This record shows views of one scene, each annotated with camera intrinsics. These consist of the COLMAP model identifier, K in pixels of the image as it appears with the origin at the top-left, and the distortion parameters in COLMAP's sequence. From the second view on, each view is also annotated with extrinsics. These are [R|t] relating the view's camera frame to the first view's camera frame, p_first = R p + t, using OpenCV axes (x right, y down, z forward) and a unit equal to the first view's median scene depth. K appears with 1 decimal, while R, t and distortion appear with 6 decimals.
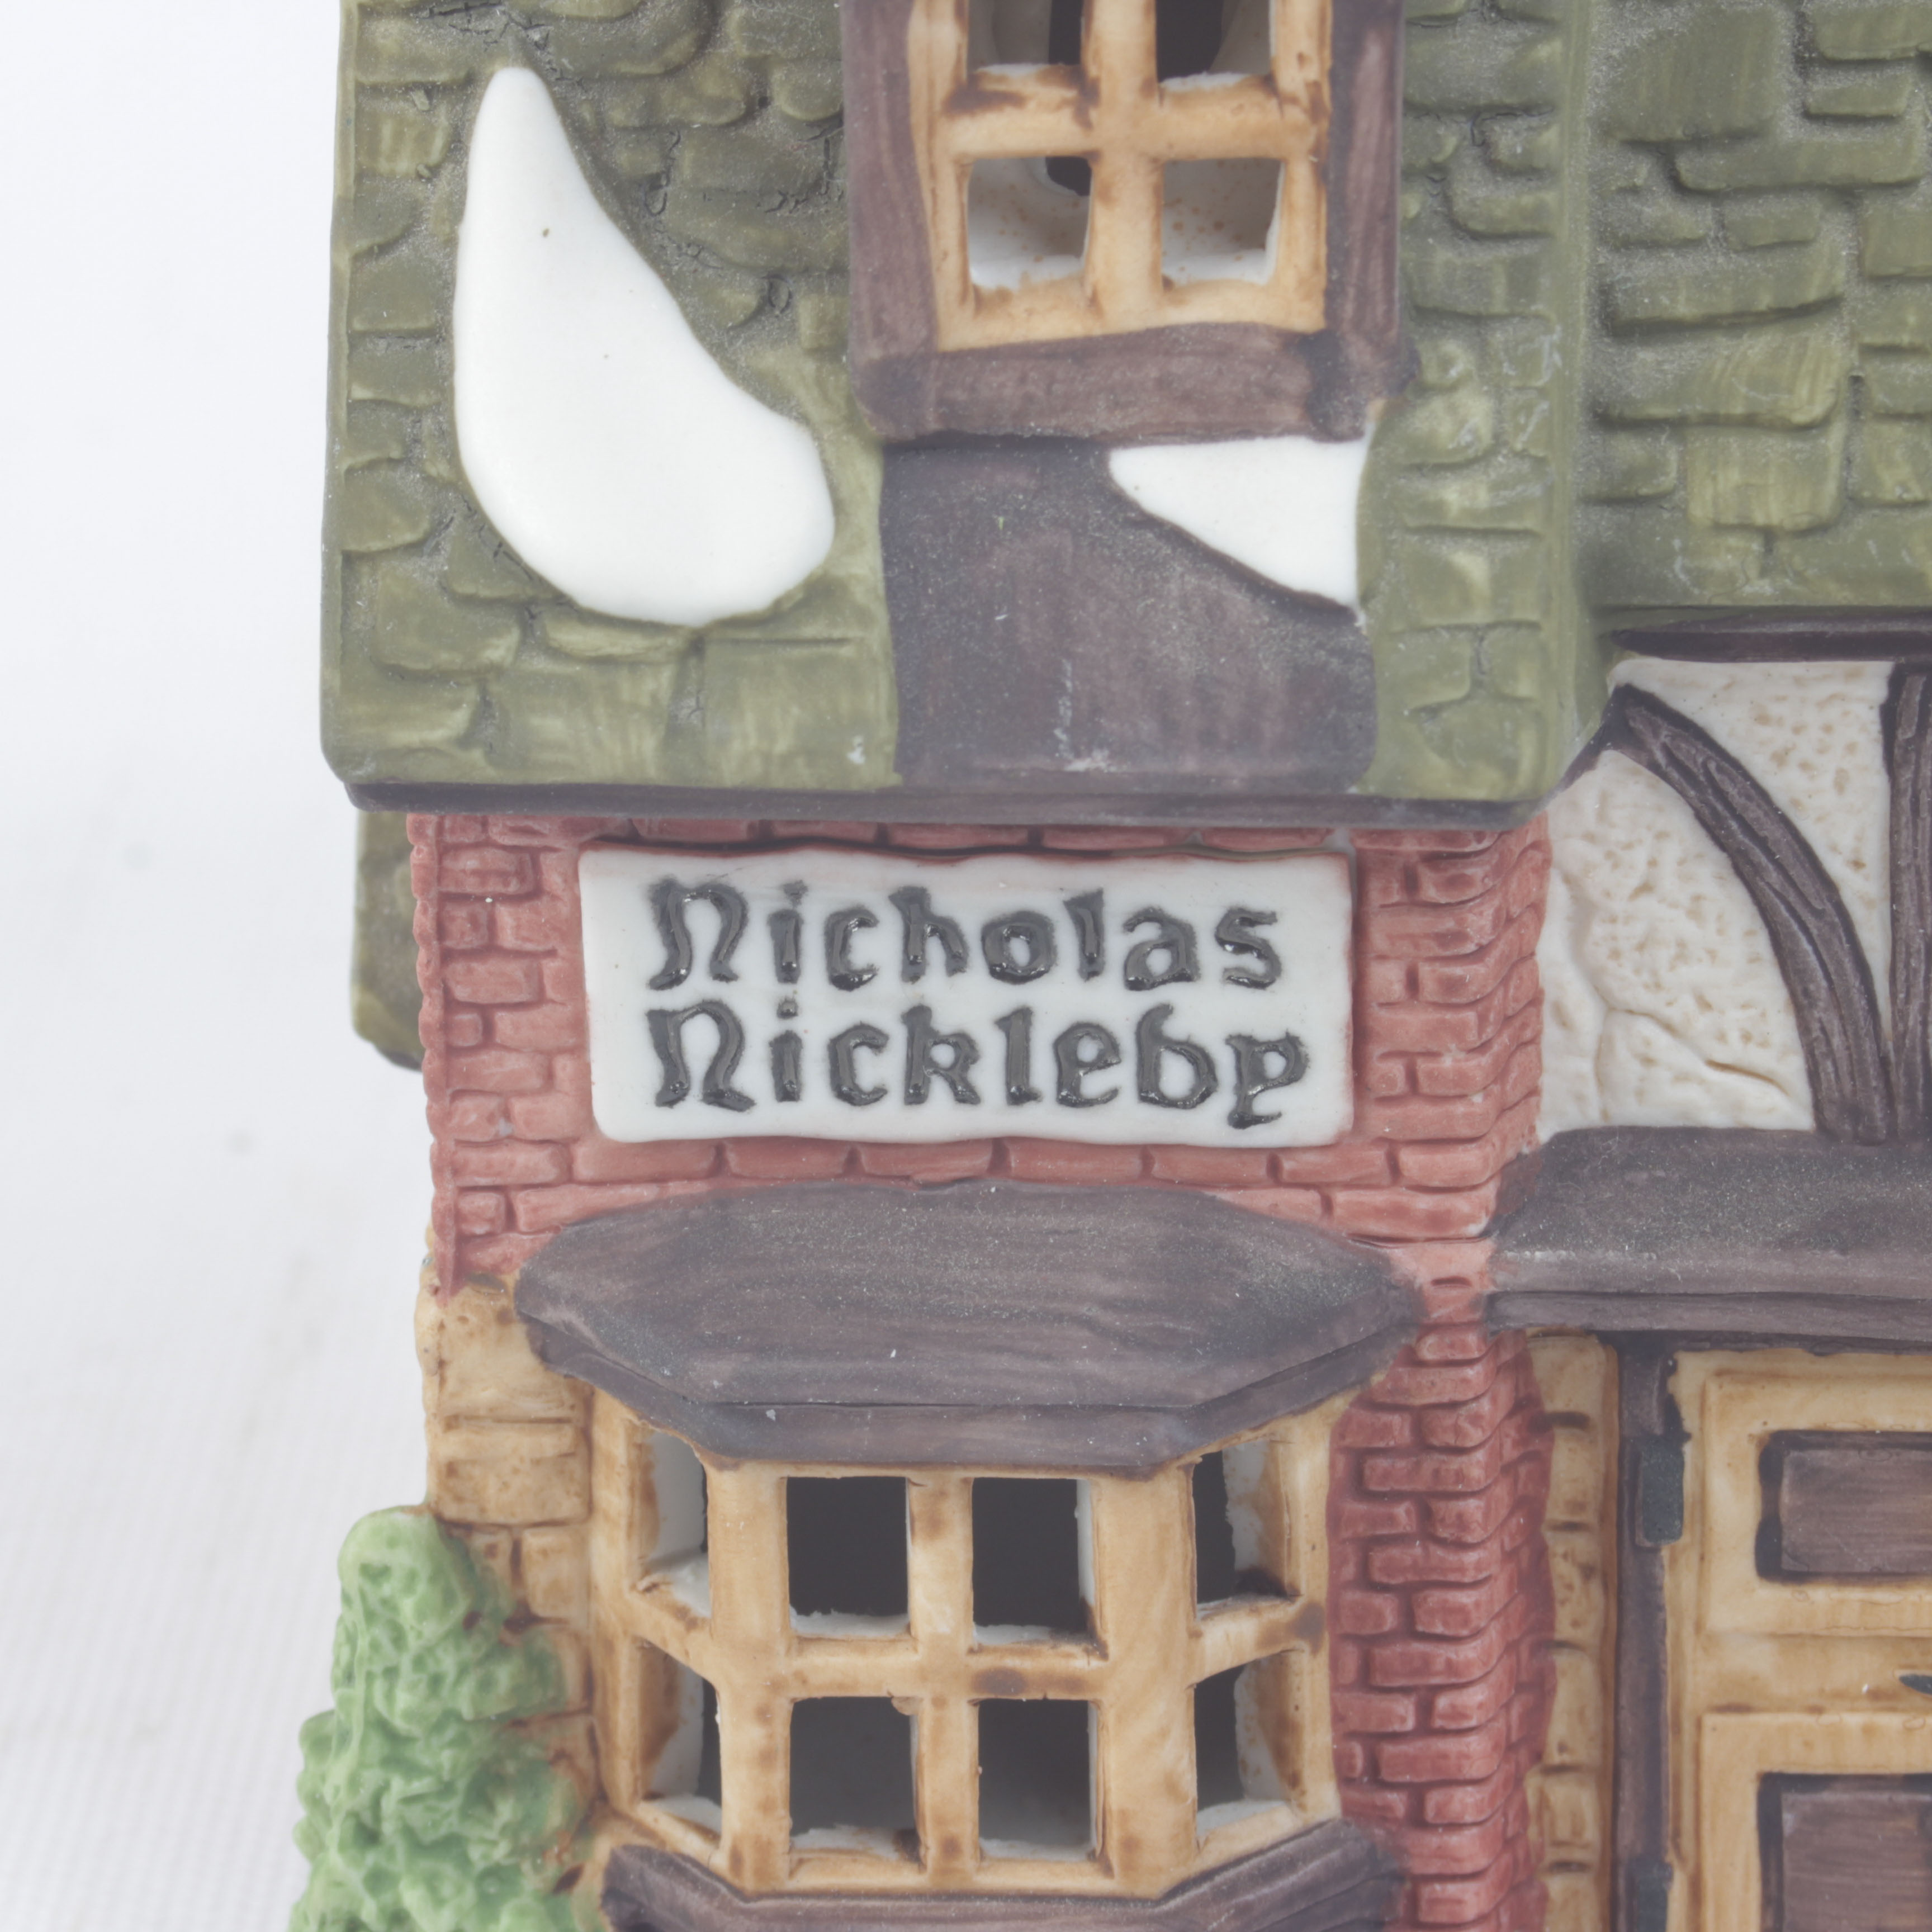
lens RADIAL K [[9600.1, 0, 911.2], [0, 9600.1, 968.4], [0, 0, 1]] dist [0.195988, 3.383427]
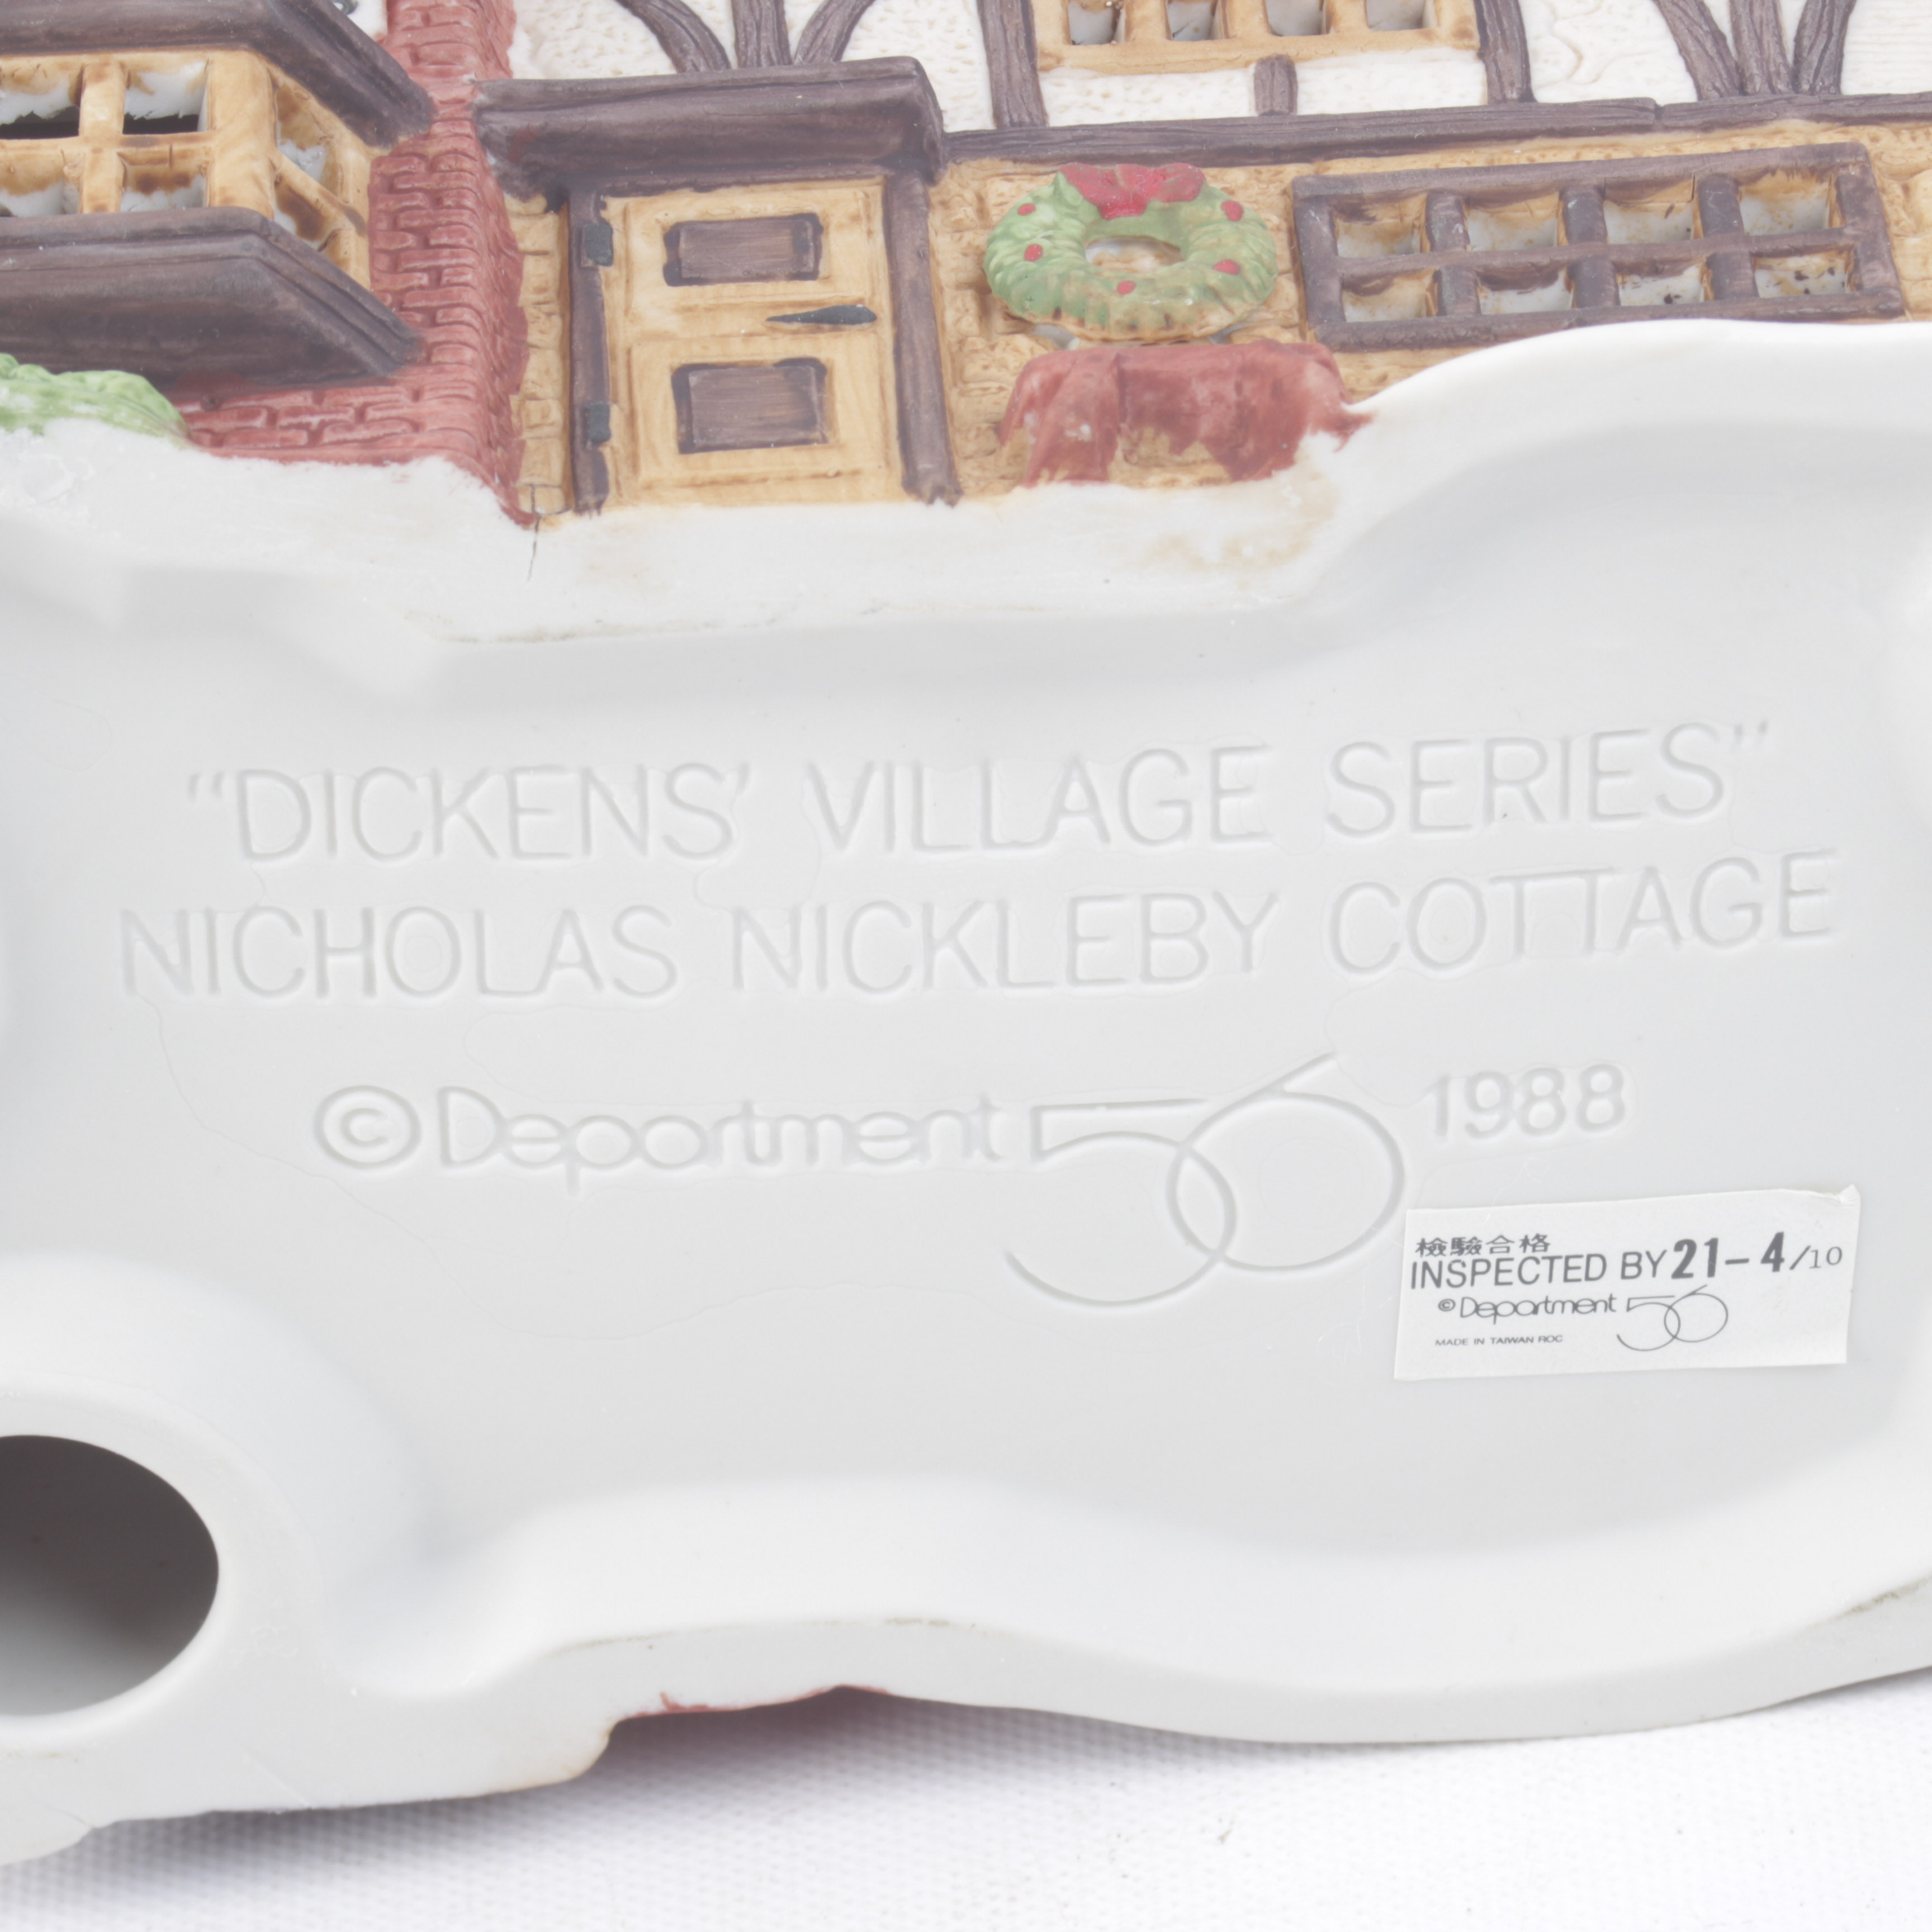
lens RADIAL K [[9186.3, 0, 1237.7], [0, 9186.3, 966.0], [0, 0, 1]] dist [0.212000, 0.435052]
pose [[0.994789, 0.040866, 0.093401, 0.049661], [0.081192, 0.236512, -0.968230, 1.483826], [-0.061659, 0.970769, 0.231962, 0.795453]]
